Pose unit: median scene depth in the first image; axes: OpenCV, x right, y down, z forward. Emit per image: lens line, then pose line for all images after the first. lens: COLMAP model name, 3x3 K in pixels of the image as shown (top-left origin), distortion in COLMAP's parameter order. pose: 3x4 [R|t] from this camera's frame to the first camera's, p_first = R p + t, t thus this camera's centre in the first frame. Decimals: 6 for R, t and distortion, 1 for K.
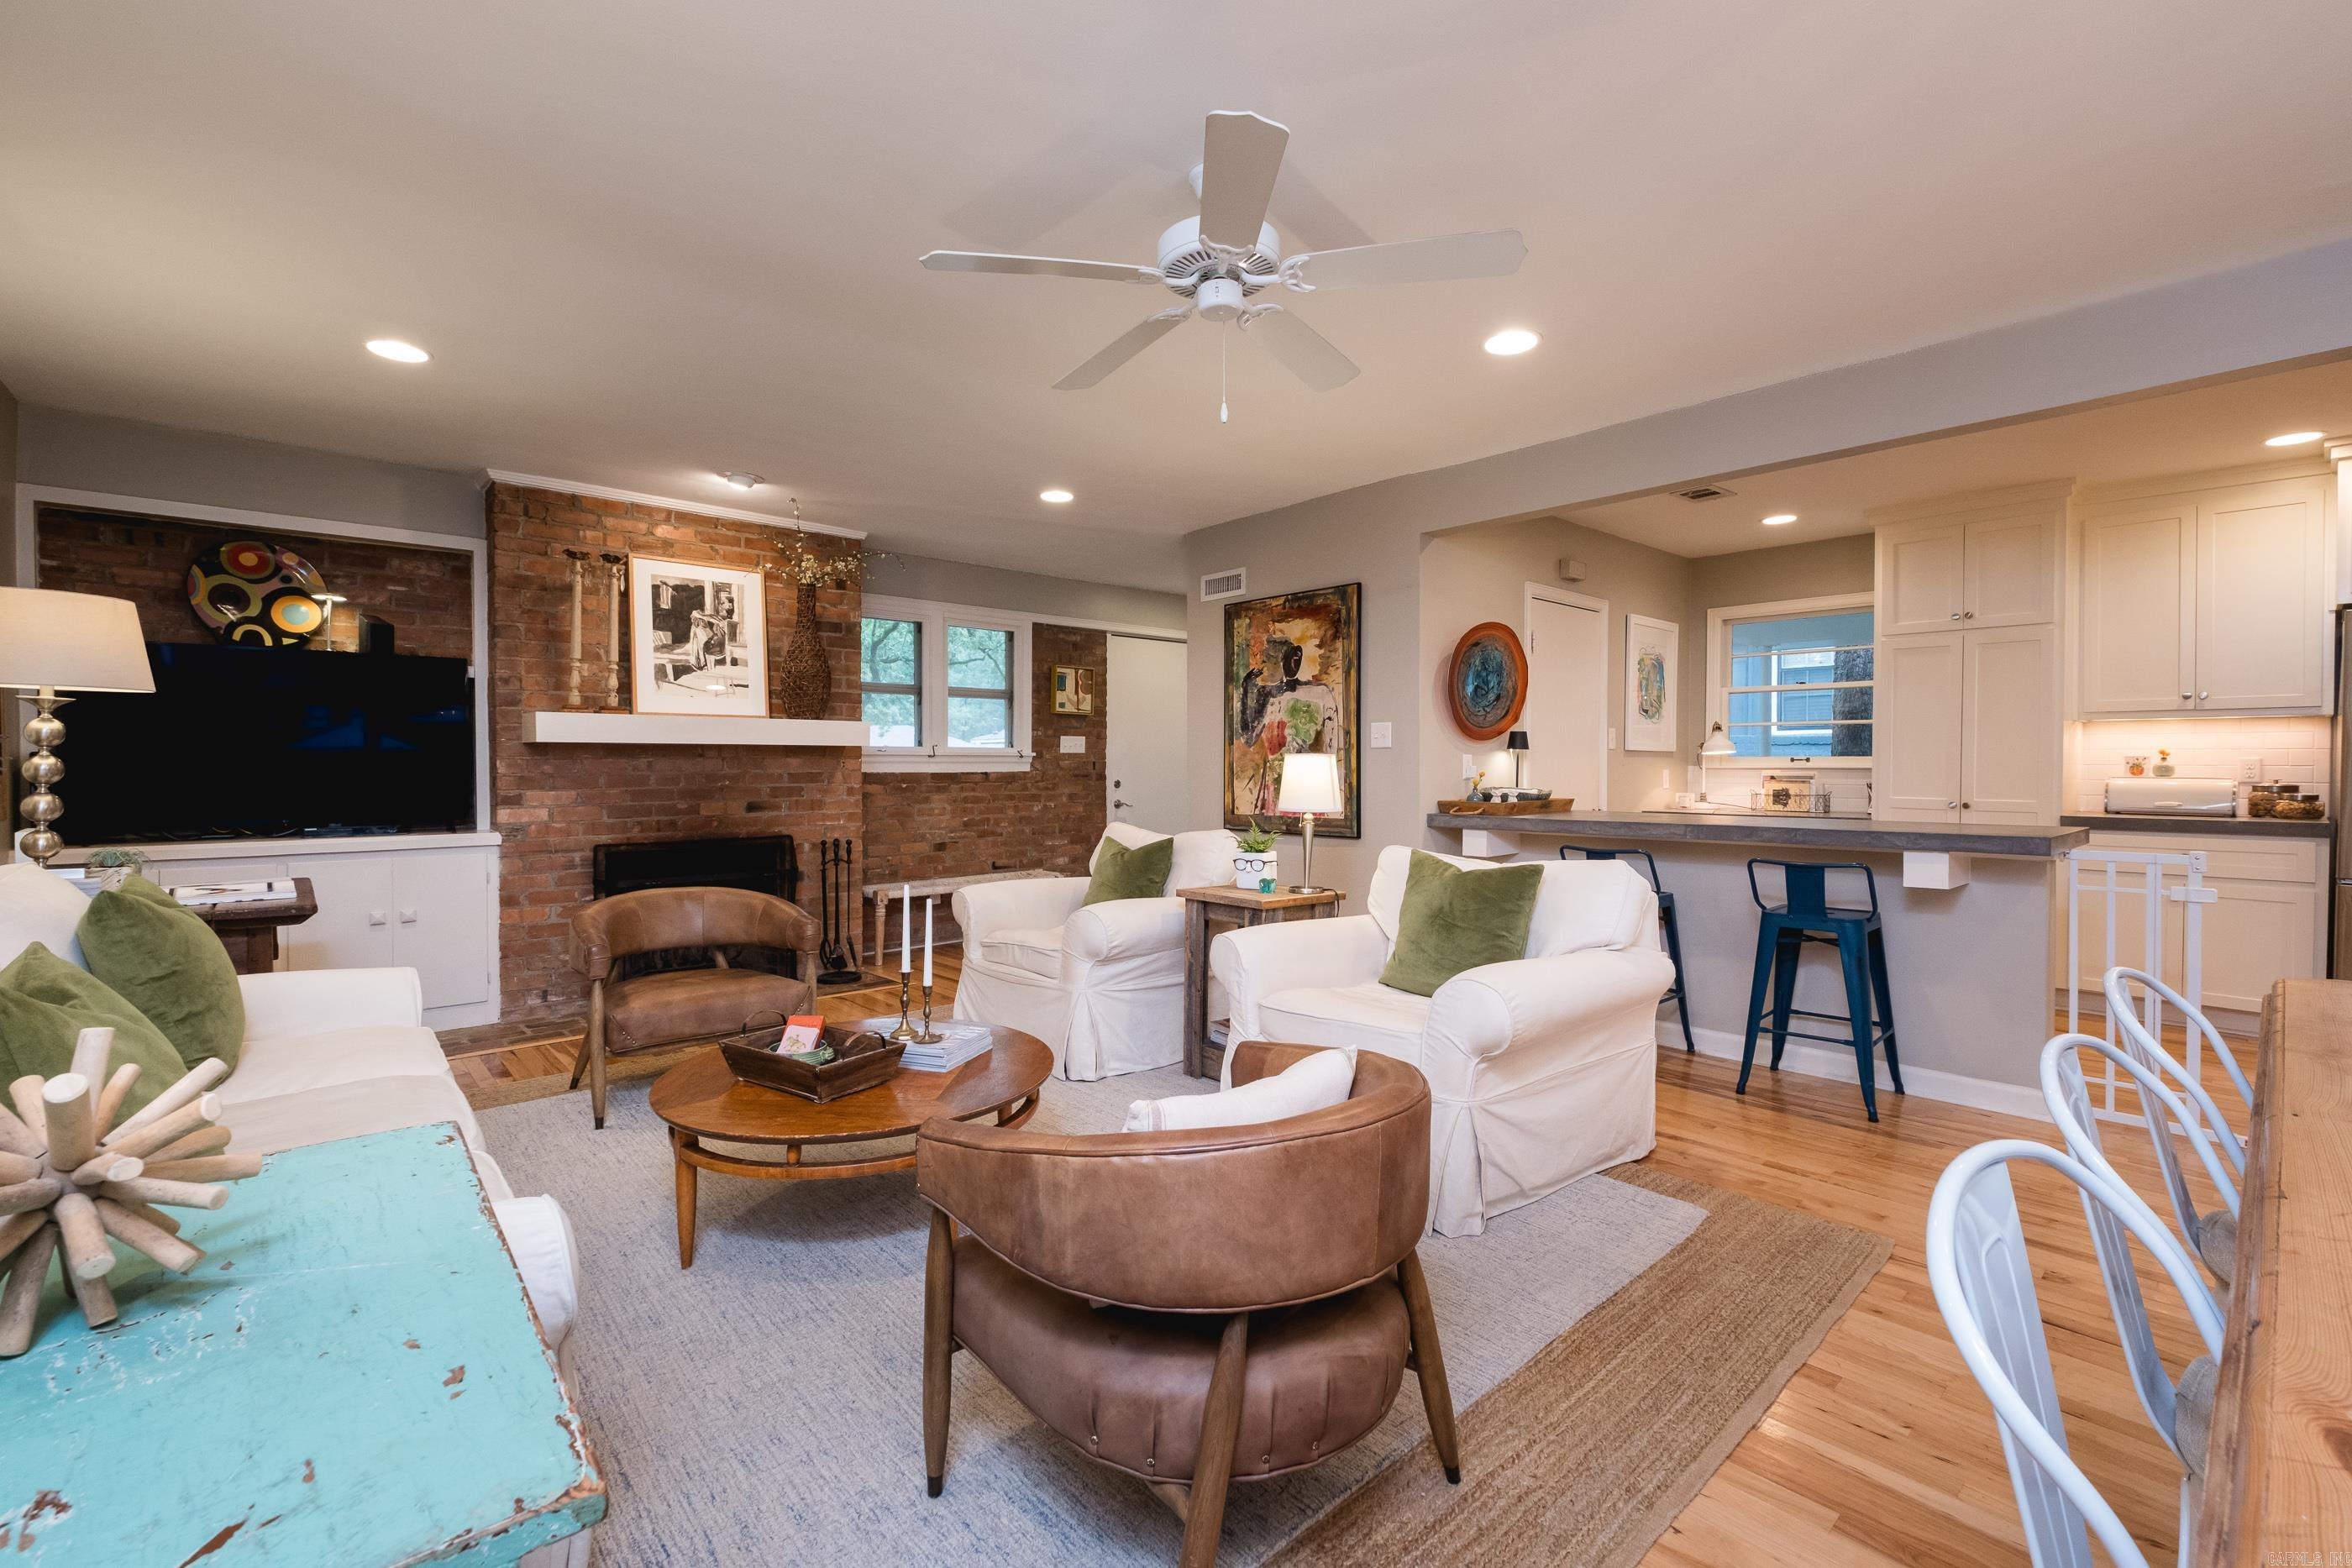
lens RADIAL K [[1009.3, 0, 1180.6], [0, 1009.3, 779.1], [0, 0, 1]] dist [0.006477, -0.004596]
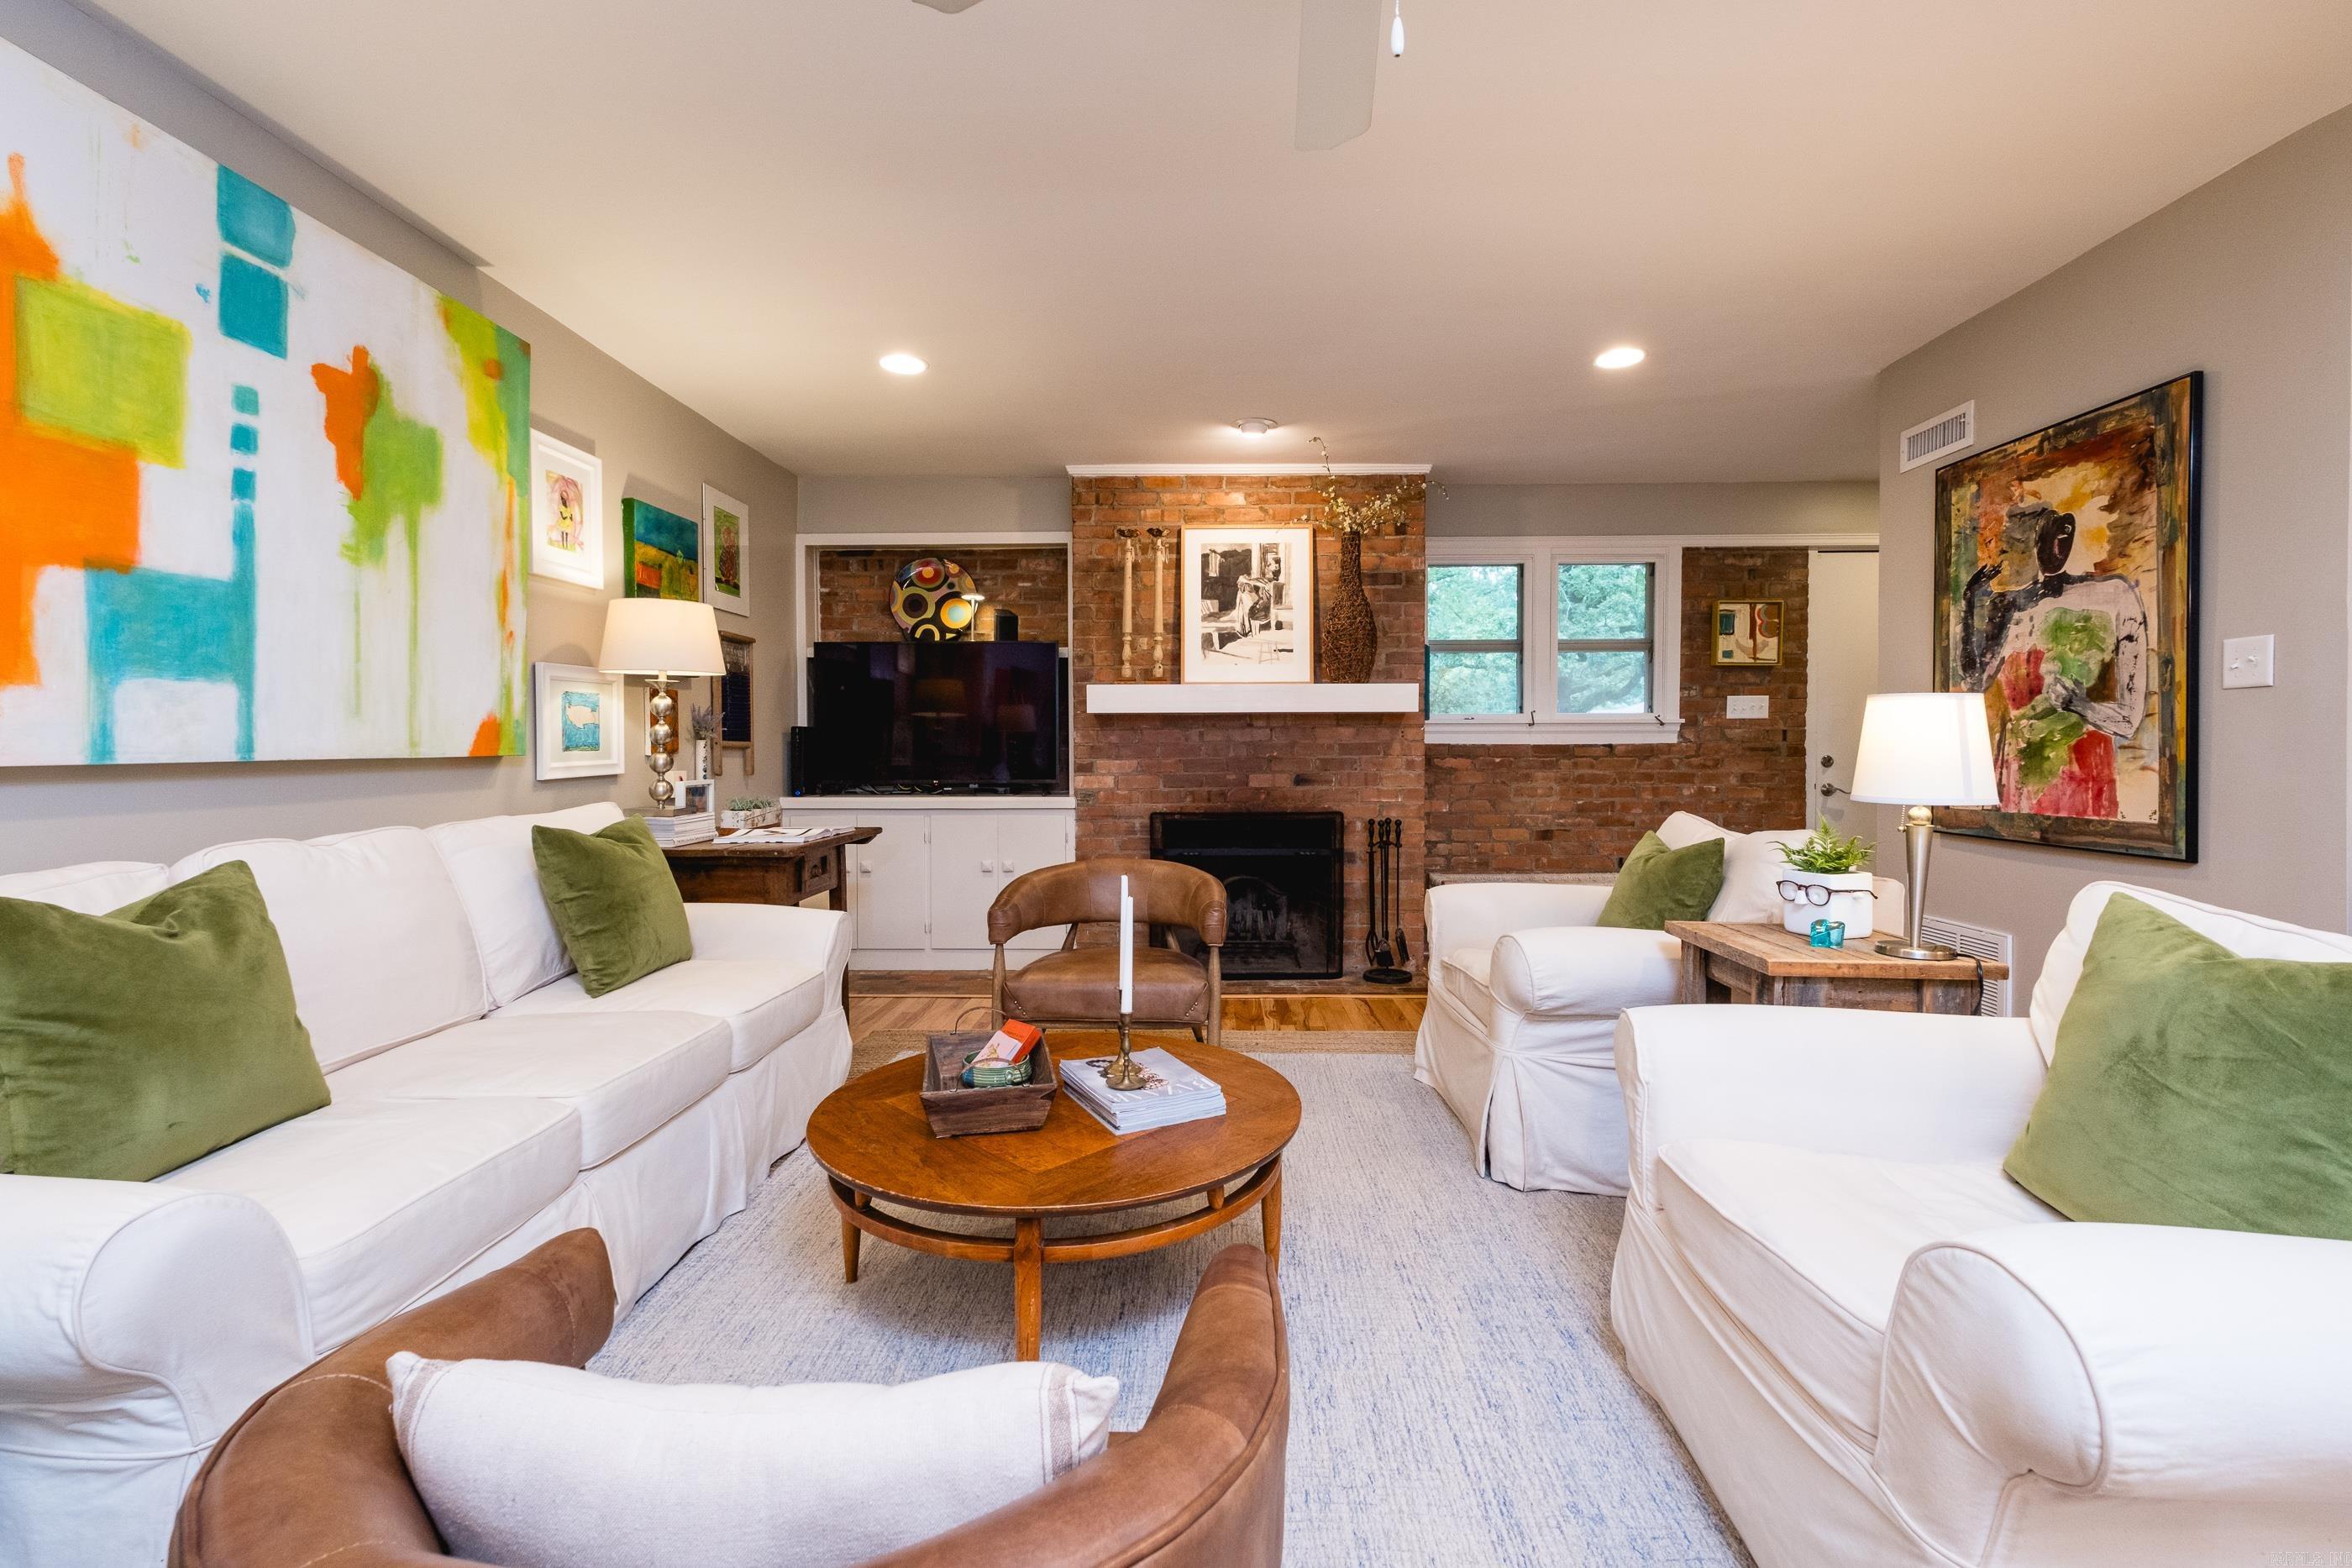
lens RADIAL K [[1026.7, 0, 1181.6], [0, 1026.7, 761.8], [0, 0, 1]] dist [0.008614, -0.005810]
pose [[0.726566, 0.008687, -0.687042, 0.155284], [-0.007689, 0.999960, 0.004512, 0.007826], [0.687054, 0.002004, 0.726604, 0.243850]]
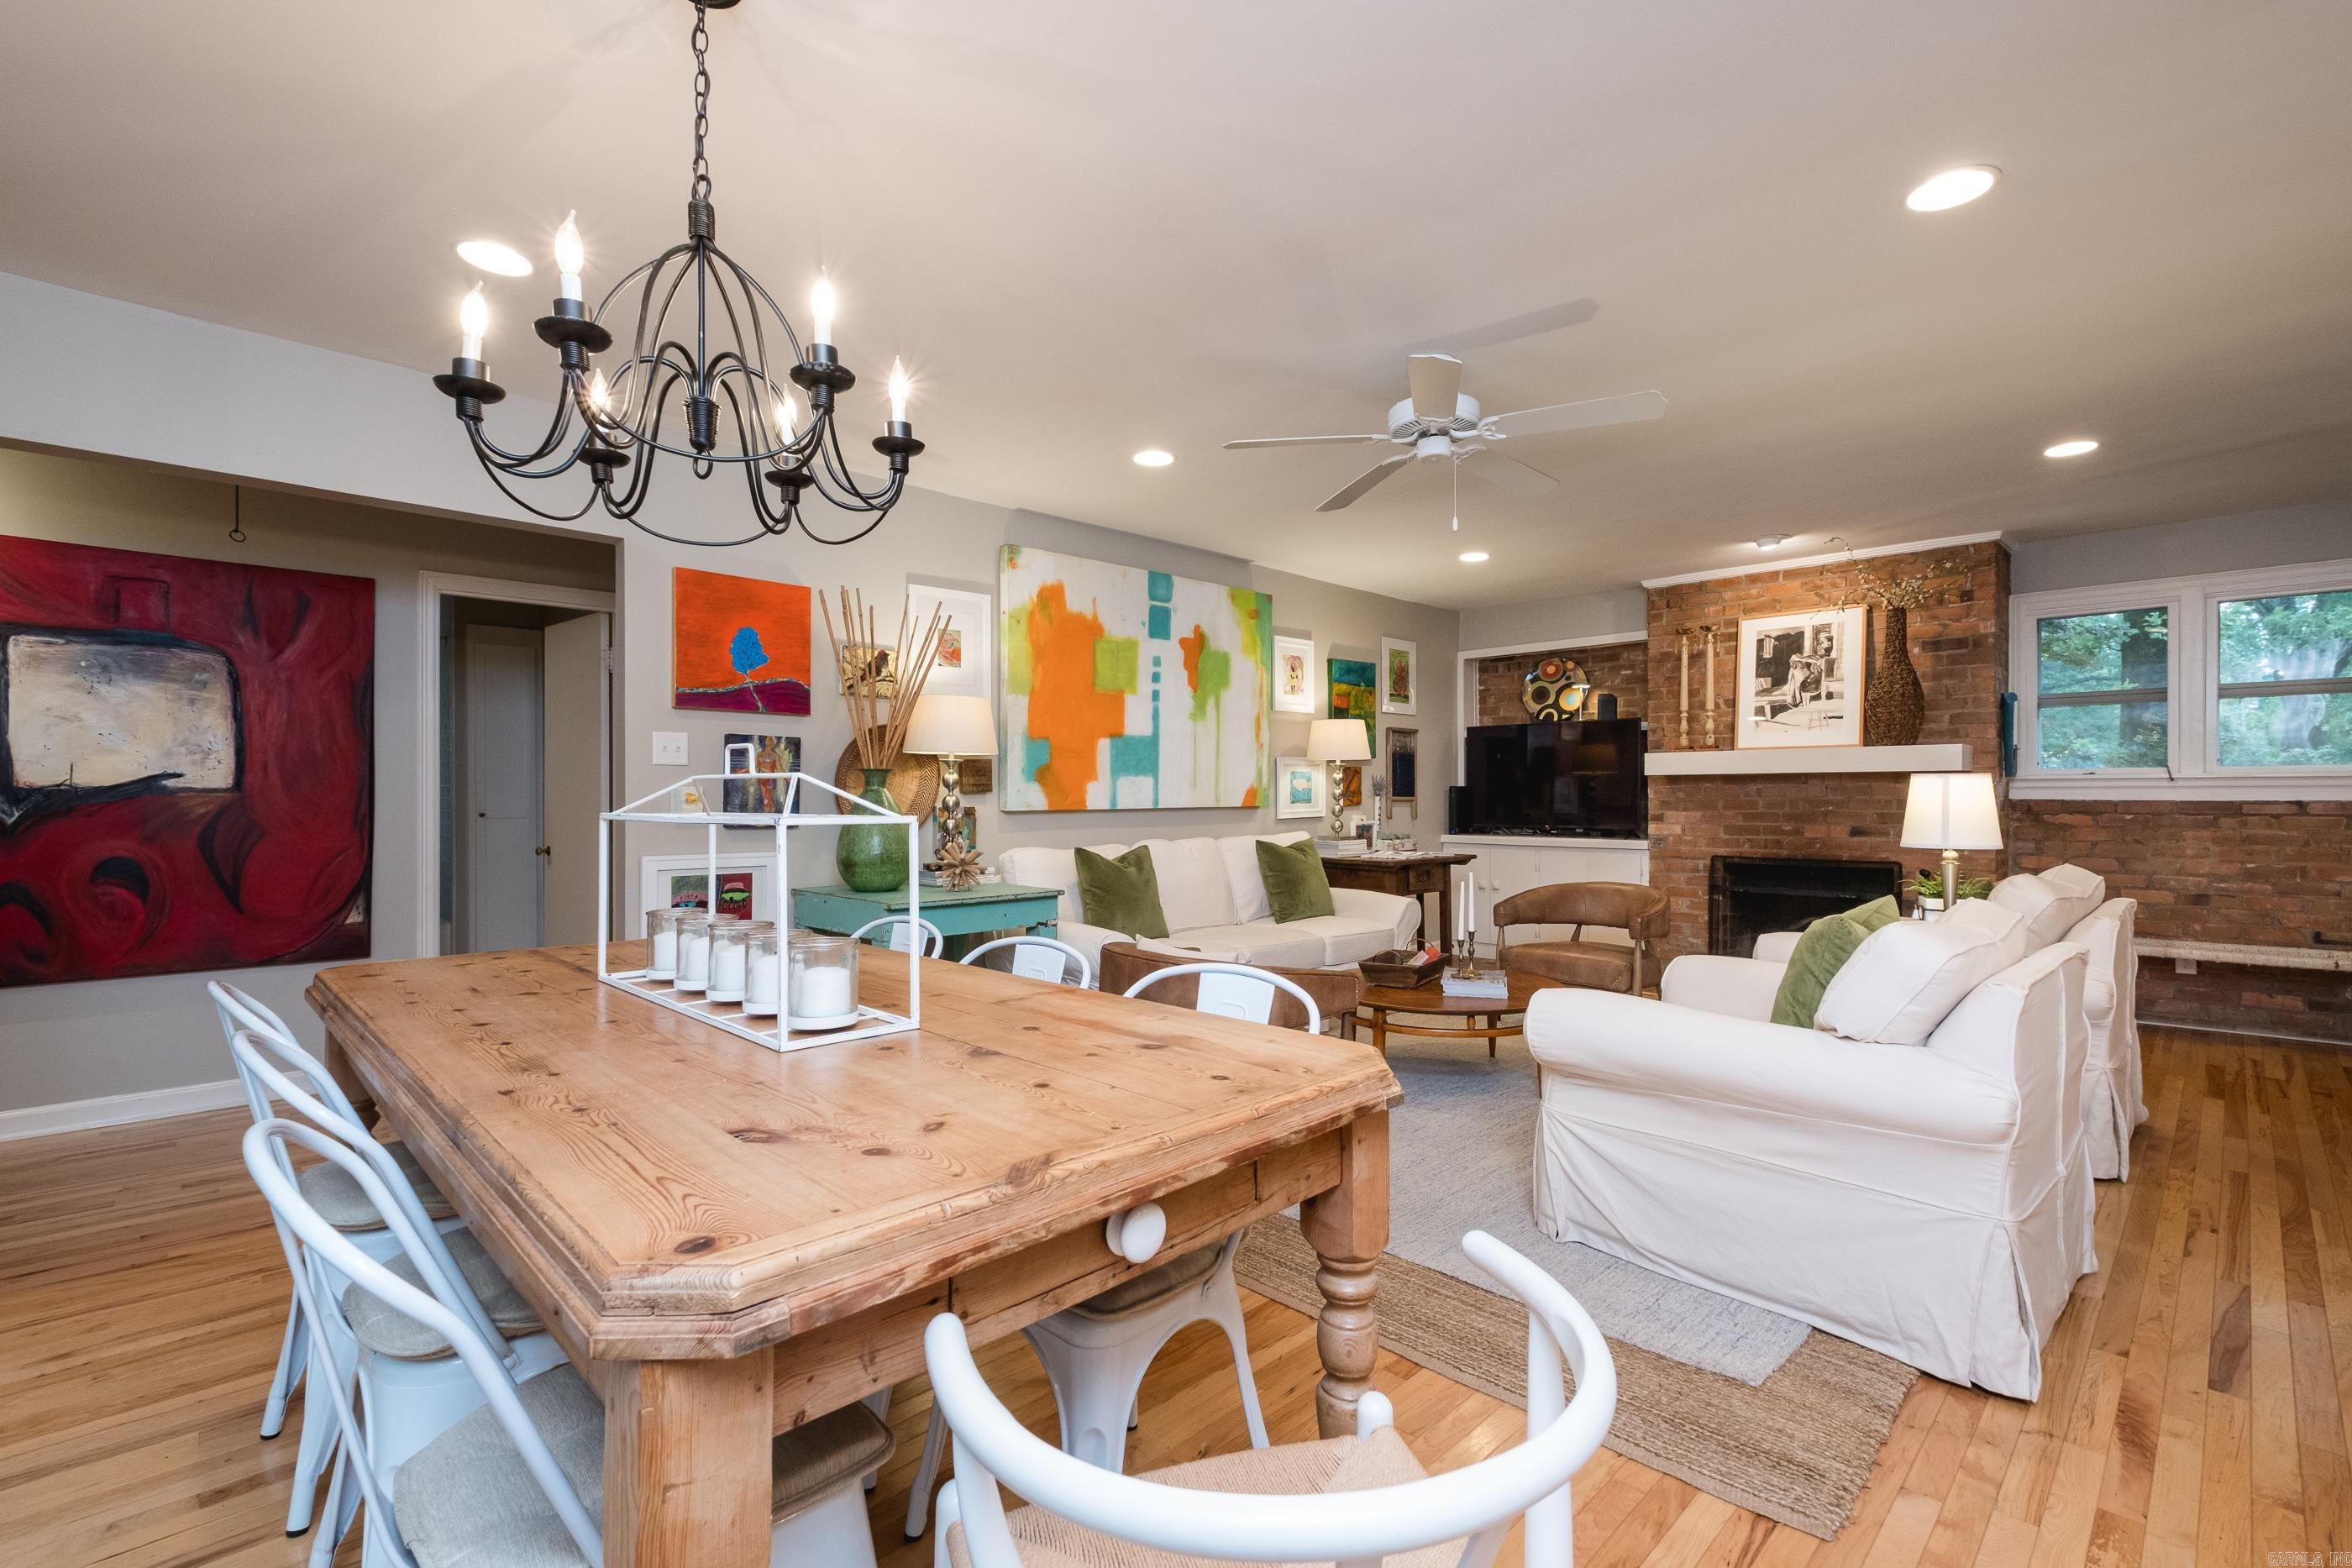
lens RADIAL K [[1032.5, 0, 1189.7], [0, 1032.5, 799.0], [0, 0, 1]] dist [0.008474, -0.006264]
pose [[0.046600, 0.003329, -0.998908, 0.639106], [-0.013134, 0.999910, 0.002720, -0.000011], [0.998827, 0.012993, 0.046640, 0.273508]]
